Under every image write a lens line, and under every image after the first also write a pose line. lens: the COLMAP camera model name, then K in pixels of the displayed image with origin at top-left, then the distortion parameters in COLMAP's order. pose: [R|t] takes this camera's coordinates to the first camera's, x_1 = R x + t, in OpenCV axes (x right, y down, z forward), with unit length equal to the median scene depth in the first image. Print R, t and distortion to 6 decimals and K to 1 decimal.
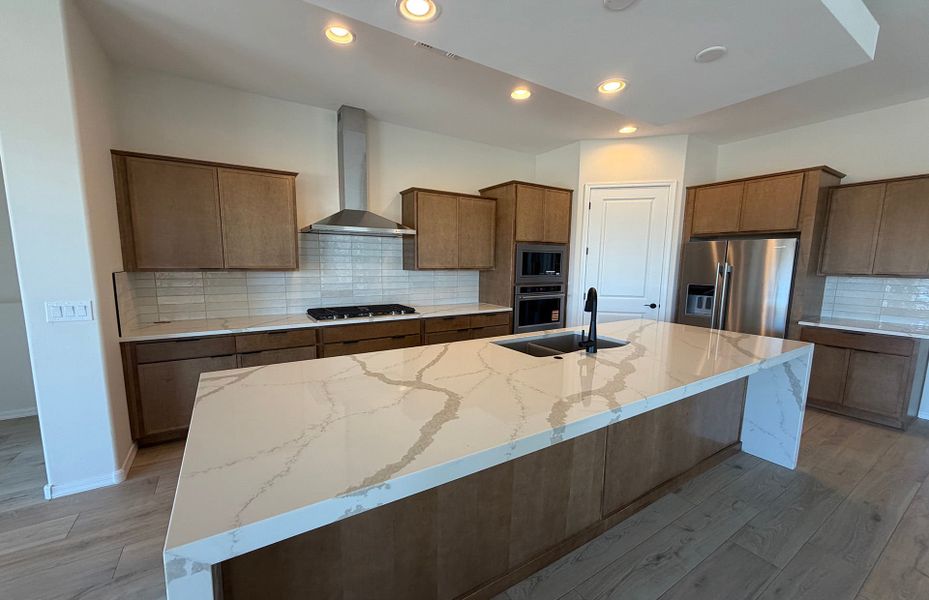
lens RADIAL K [[324.1, 0, 405.3], [0, 324.1, 296.6], [0, 0, 1]] dist [-0.000685, -0.000050]
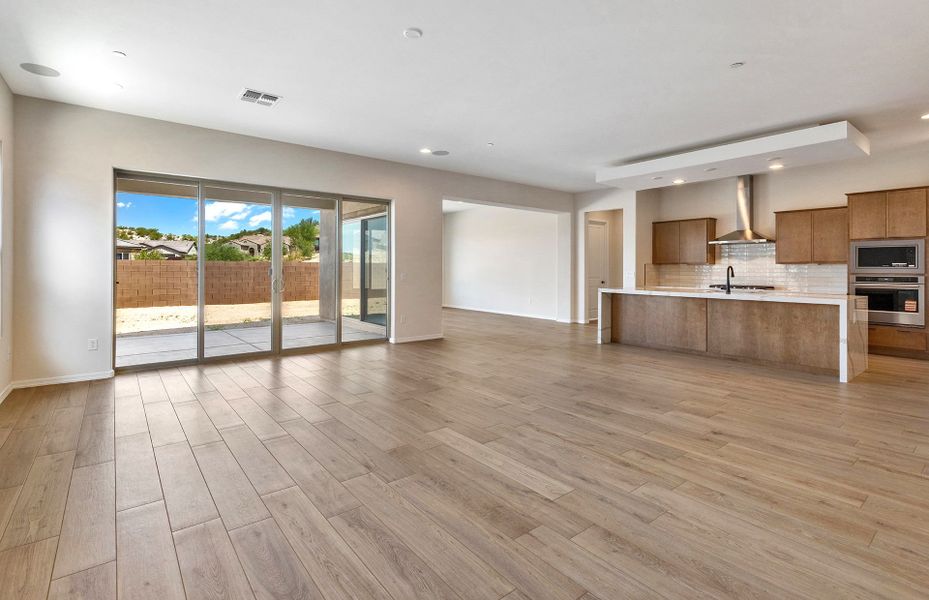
lens RADIAL K [[436.3, 0, 519.4], [0, 436.3, 253.7], [0, 0, 1]] dist [-0.009328, 0.000433]
pose [[0.205791, -0.038469, -0.977839, 1.753529], [-0.109050, 0.992102, -0.061981, 0.130937], [0.972501, 0.119388, 0.199971, -0.594279]]
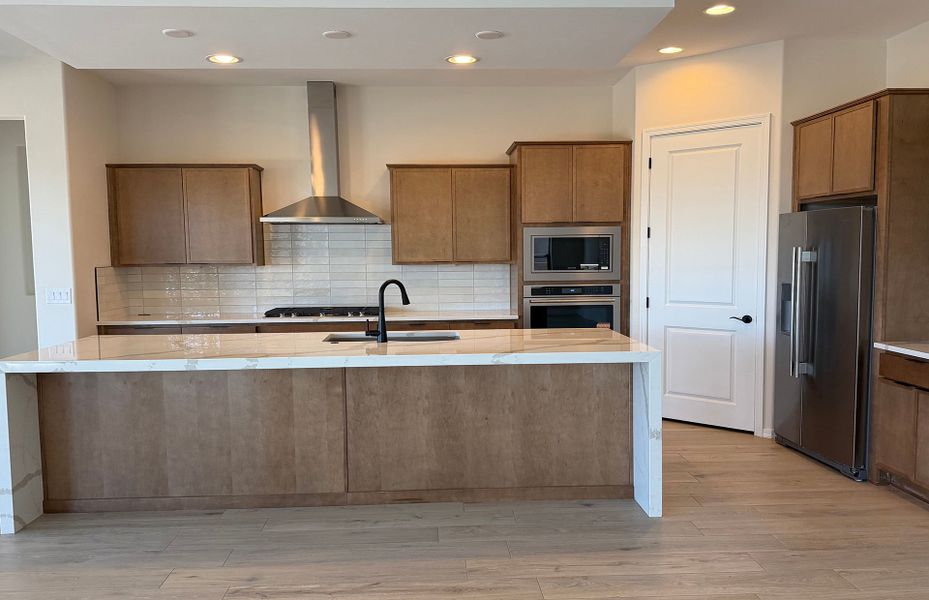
lens RADIAL K [[655.1, 0, 449.3], [0, 655.1, 290.3], [0, 0, 1]] dist [0.044254, -0.030949]
pose [[0.892048, 0.008790, -0.451855, 0.873222], [-0.030791, 0.998670, -0.041362, 0.045706], [0.450890, 0.050810, 0.891132, -0.378639]]
